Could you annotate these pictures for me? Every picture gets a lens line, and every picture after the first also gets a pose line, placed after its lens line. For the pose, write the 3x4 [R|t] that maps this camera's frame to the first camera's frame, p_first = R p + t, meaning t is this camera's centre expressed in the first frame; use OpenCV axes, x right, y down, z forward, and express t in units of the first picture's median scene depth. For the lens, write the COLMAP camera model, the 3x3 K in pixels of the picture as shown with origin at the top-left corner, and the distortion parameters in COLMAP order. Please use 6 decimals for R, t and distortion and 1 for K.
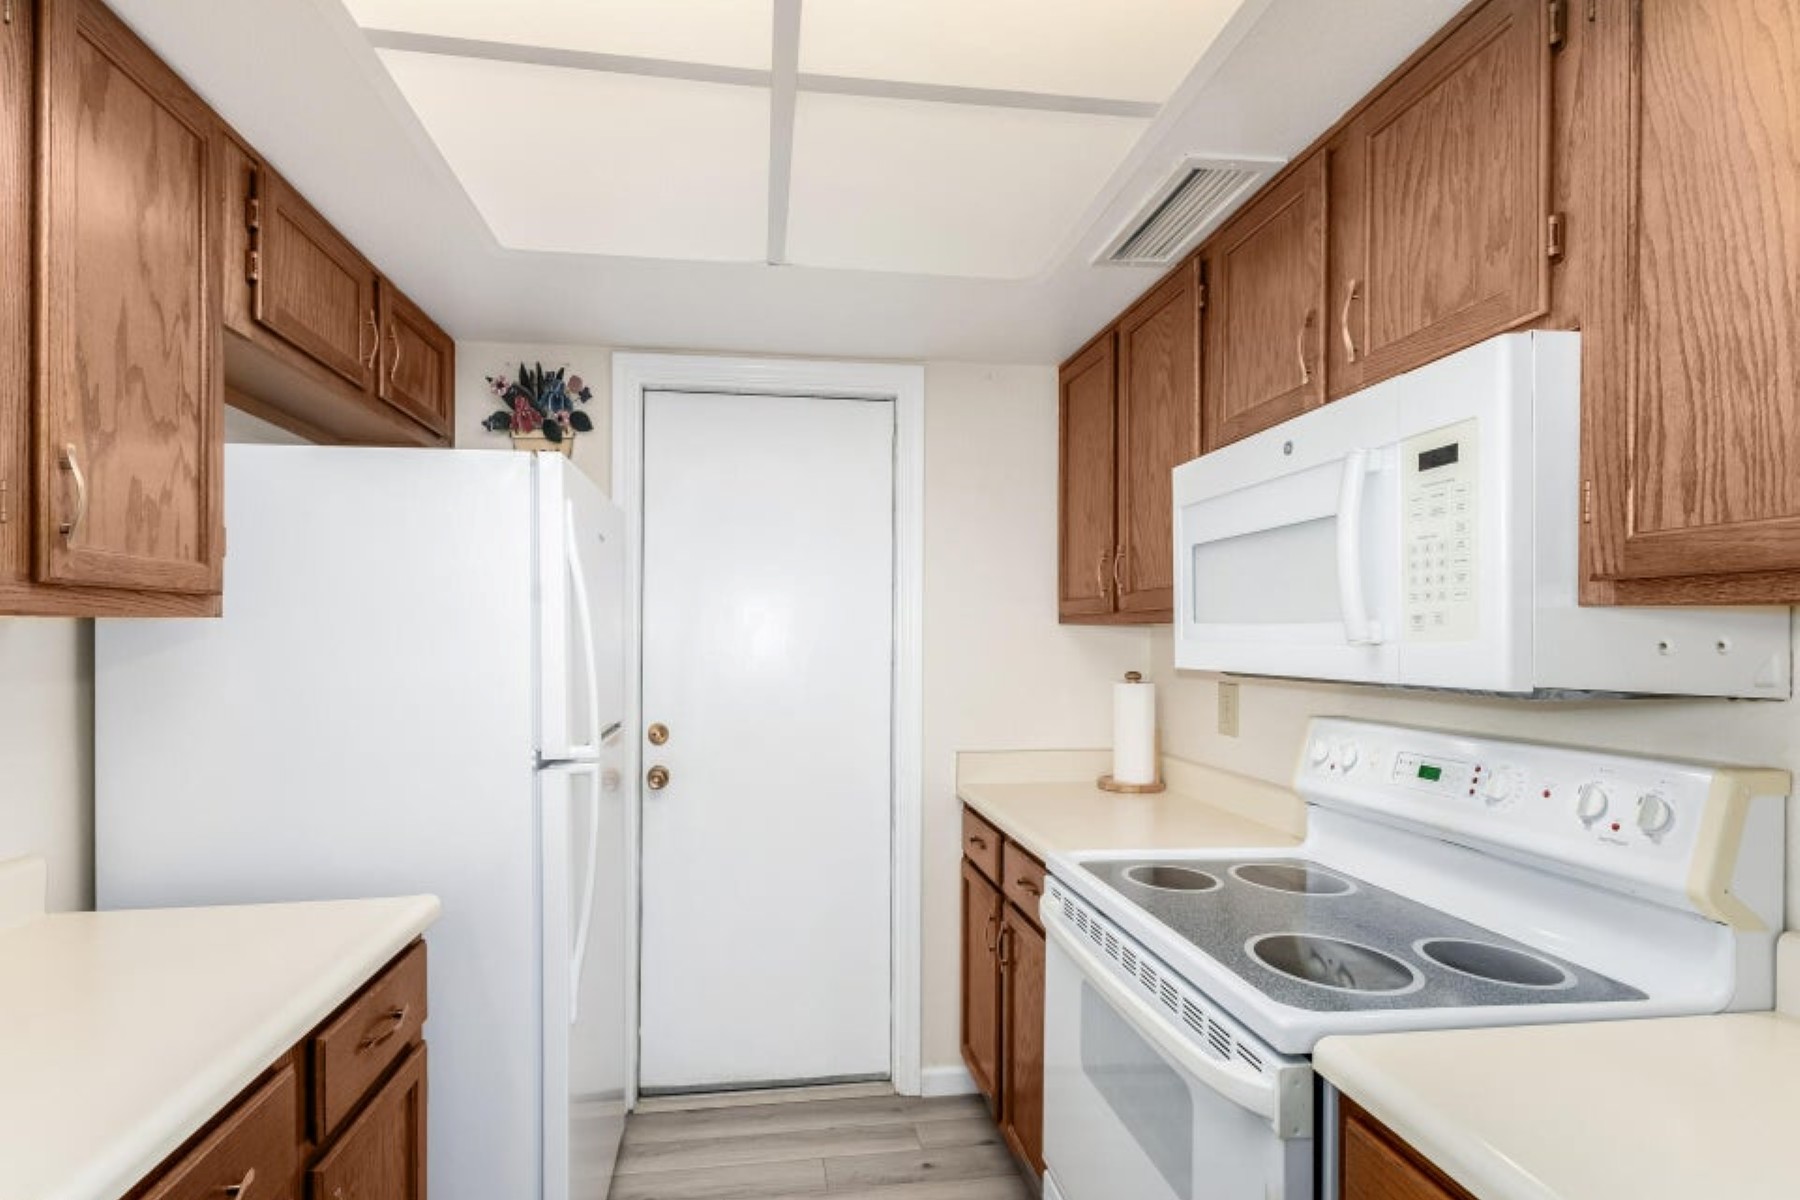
lens RADIAL K [[803.7, 0, 820.6], [0, 803.7, 644.3], [0, 0, 1]] dist [0.010574, -0.002661]
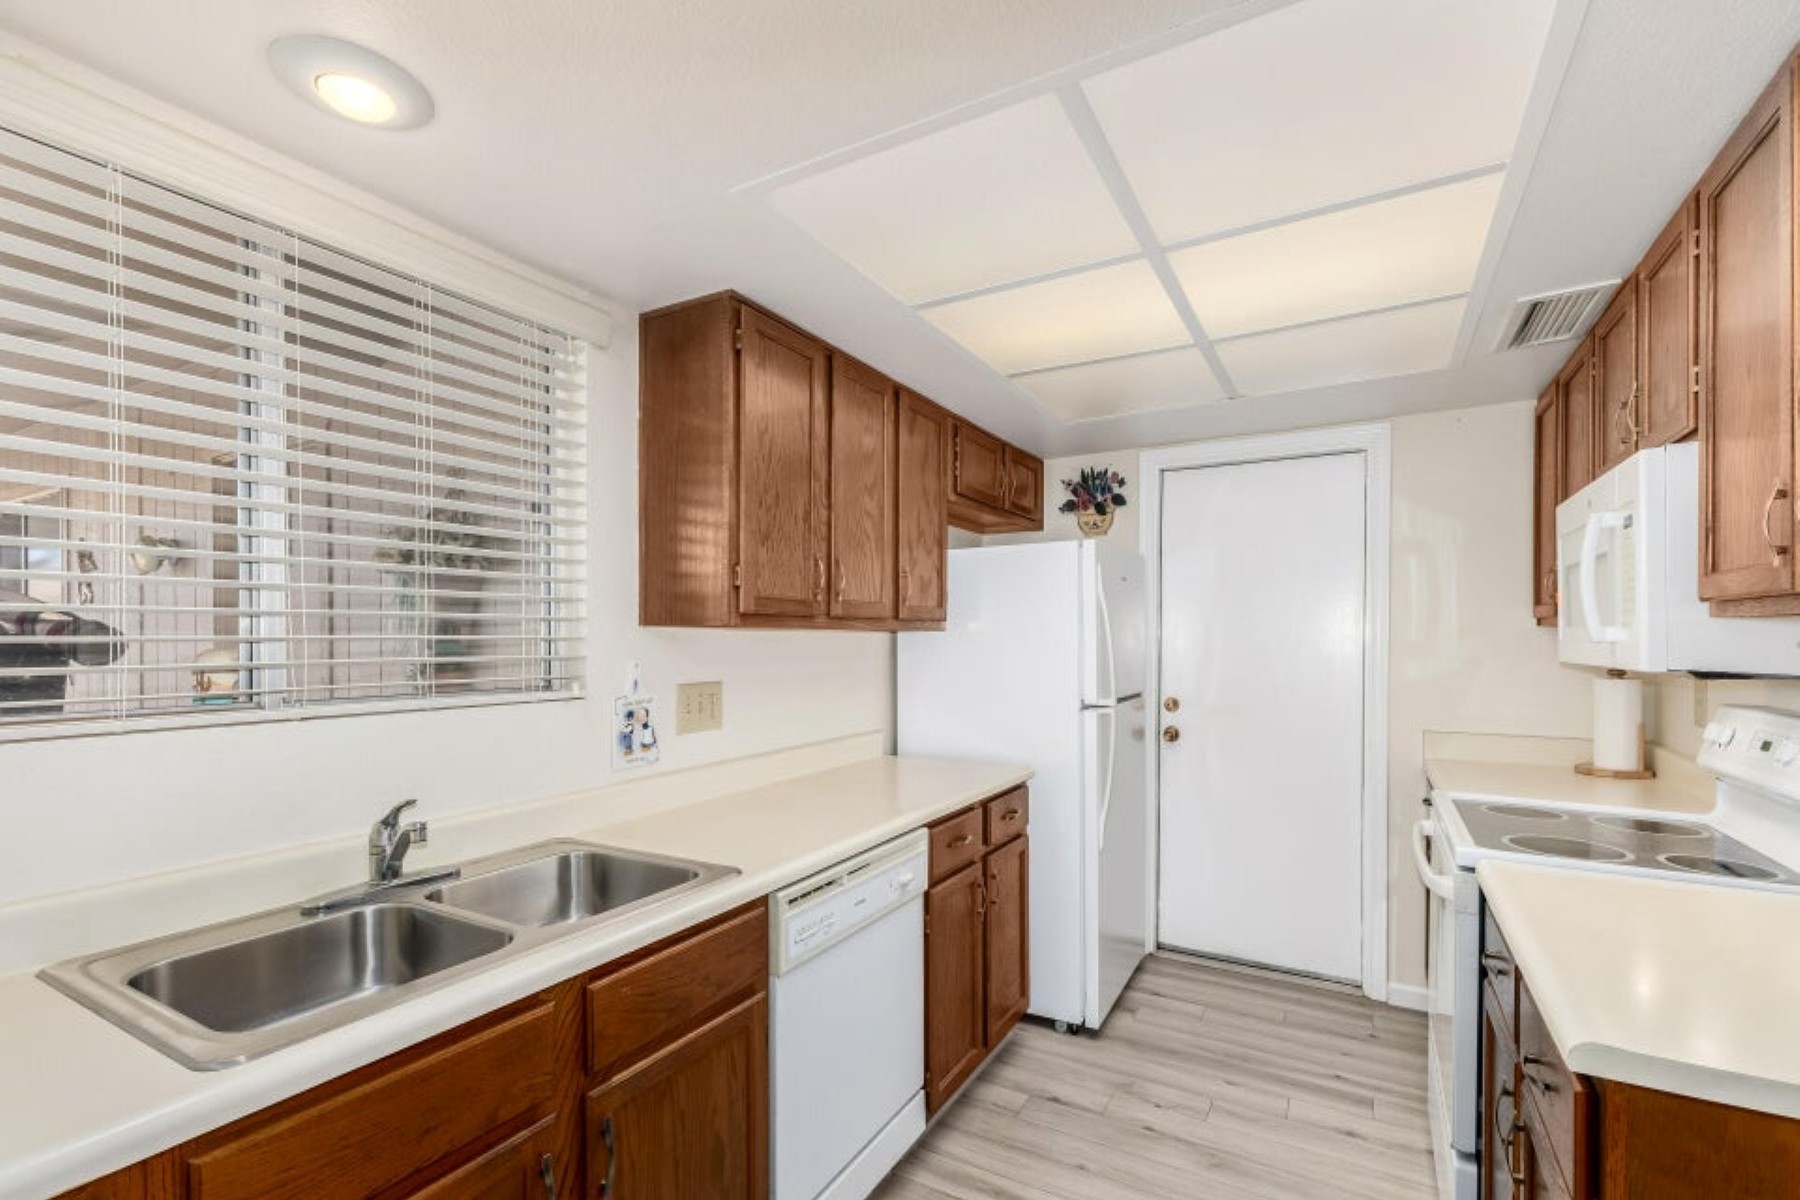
lens RADIAL K [[803.7, 0, 897.7], [0, 803.7, 648.0], [0, 0, 1]] dist [0.010574, -0.002661]
pose [[0.816792, 0.003113, -0.576924, 0.257685], [-0.000749, 0.999990, 0.004336, 0.002860], [0.576932, -0.003110, 0.816786, -0.529439]]
